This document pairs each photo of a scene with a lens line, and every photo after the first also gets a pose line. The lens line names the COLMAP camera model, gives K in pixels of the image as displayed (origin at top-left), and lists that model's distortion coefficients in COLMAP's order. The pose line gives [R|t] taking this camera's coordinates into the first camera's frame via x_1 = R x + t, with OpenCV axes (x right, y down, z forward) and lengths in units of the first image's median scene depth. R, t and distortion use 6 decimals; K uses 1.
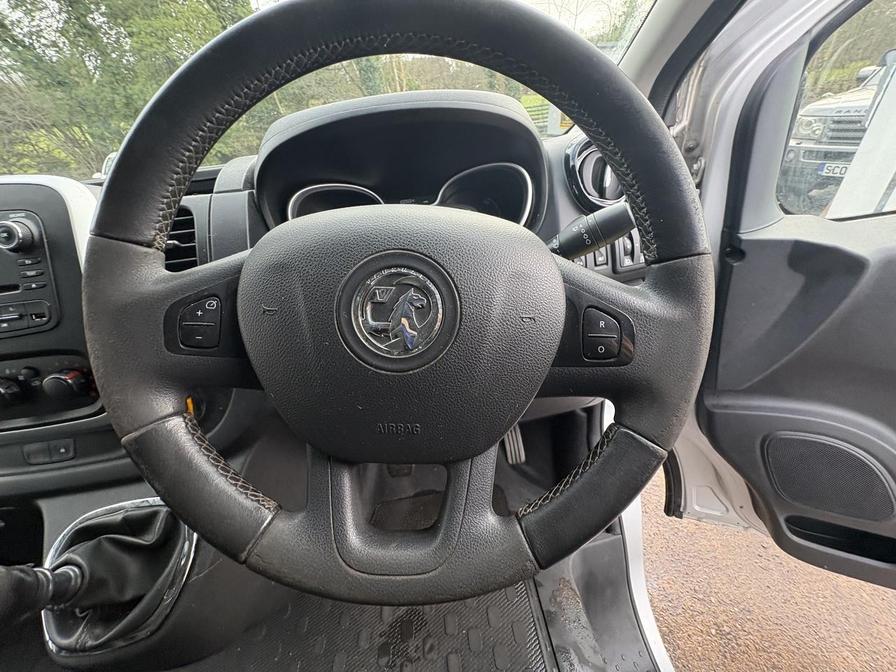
lens RADIAL K [[356.7, 0, 447.4], [0, 356.7, 337.8], [0, 0, 1]] dist [0.003013, -0.000634]
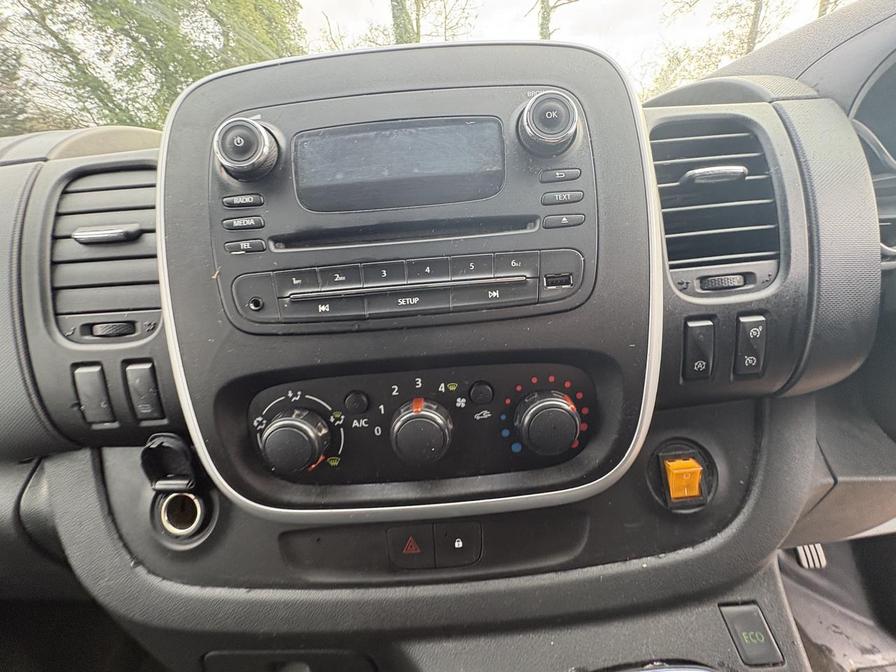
lens RADIAL K [[356.7, 0, 445.9], [0, 356.7, 336.9], [0, 0, 1]] dist [0.003013, -0.000634]
pose [[0.997137, 0.047847, -0.058551, -1.198611], [-0.055228, 0.989744, -0.131748, 0.088885], [0.051646, 0.134604, 0.989553, 0.476493]]
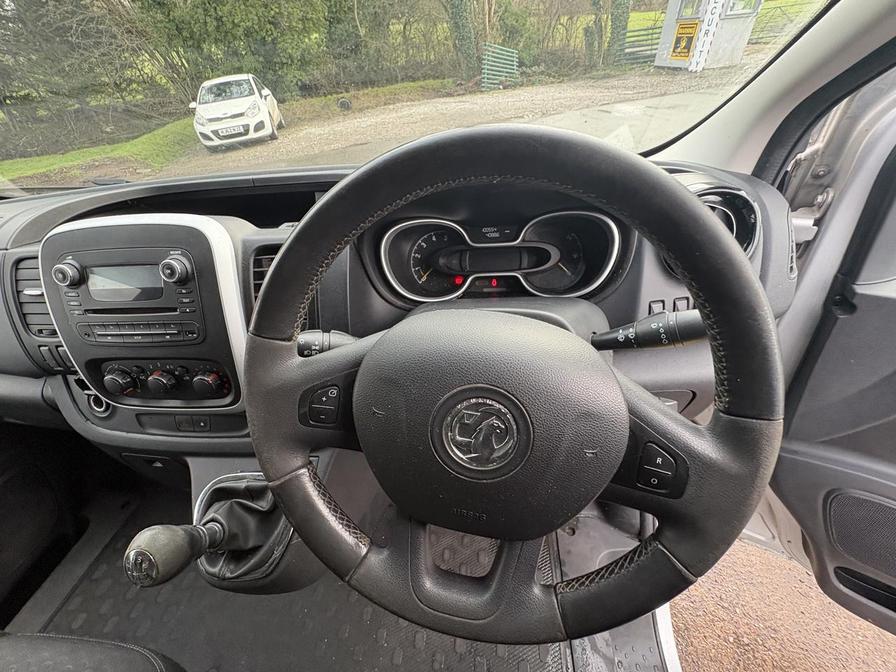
lens RADIAL K [[356.7, 0, 447.6], [0, 356.7, 336.4], [0, 0, 1]] dist [0.003013, -0.000634]
pose [[0.981868, 0.122269, -0.144864, -0.061212], [-0.100434, 0.983648, 0.149497, -0.310816], [0.160774, -0.132237, 0.978092, -0.088110]]
